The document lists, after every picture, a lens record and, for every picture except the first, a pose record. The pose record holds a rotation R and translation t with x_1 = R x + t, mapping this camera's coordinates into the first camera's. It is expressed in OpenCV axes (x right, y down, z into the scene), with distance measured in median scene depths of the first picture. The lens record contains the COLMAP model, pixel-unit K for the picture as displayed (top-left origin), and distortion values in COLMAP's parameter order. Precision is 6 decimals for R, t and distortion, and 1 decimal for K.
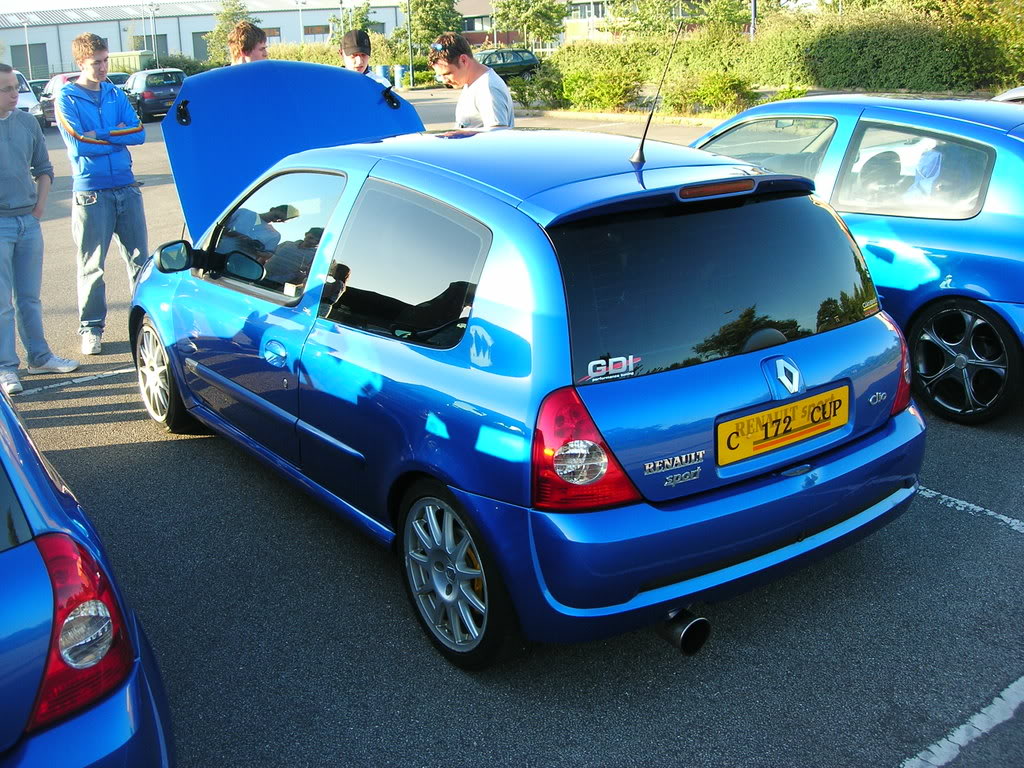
lens RADIAL K [[1141.4, 0, 512.0], [0, 1141.4, 384.0], [0, 0, 1]] dist [-0.109091, -0.008114]
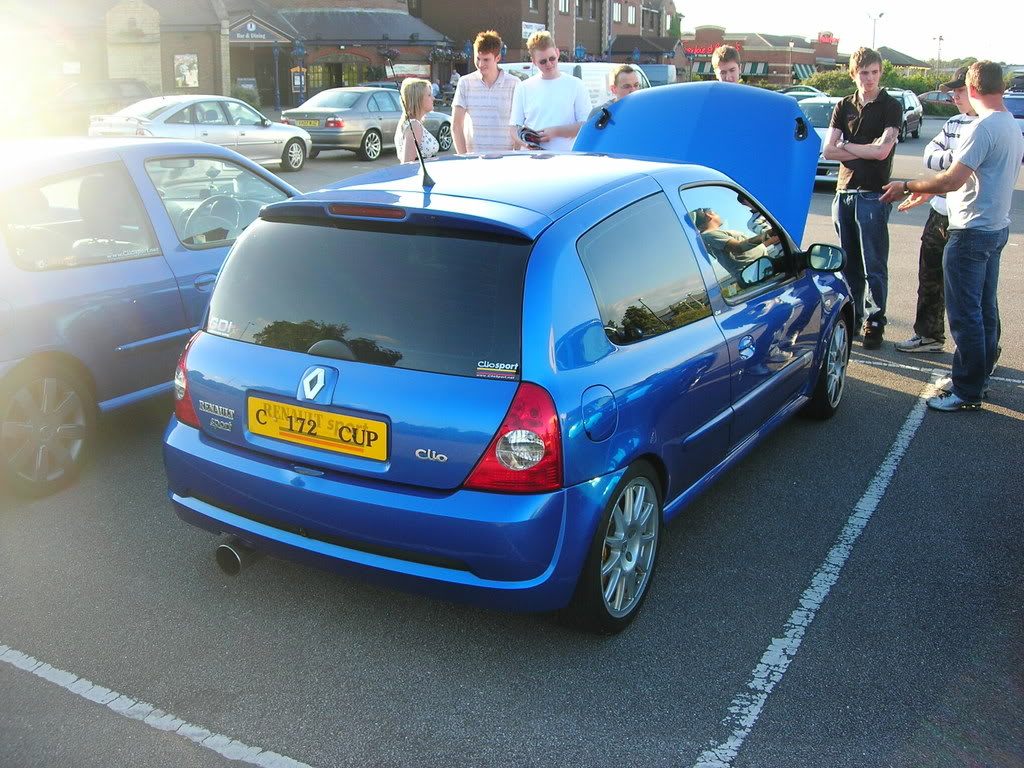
lens RADIAL K [[1141.4, 0, 512.0], [0, 1141.4, 384.0], [0, 0, 1]] dist [-0.109091, -0.008114]
pose [[0.391566, 0.281045, -0.876179, 1.267260], [-0.272752, 0.944870, 0.181185, -0.254934], [0.878796, 0.168034, 0.446634, 0.676215]]
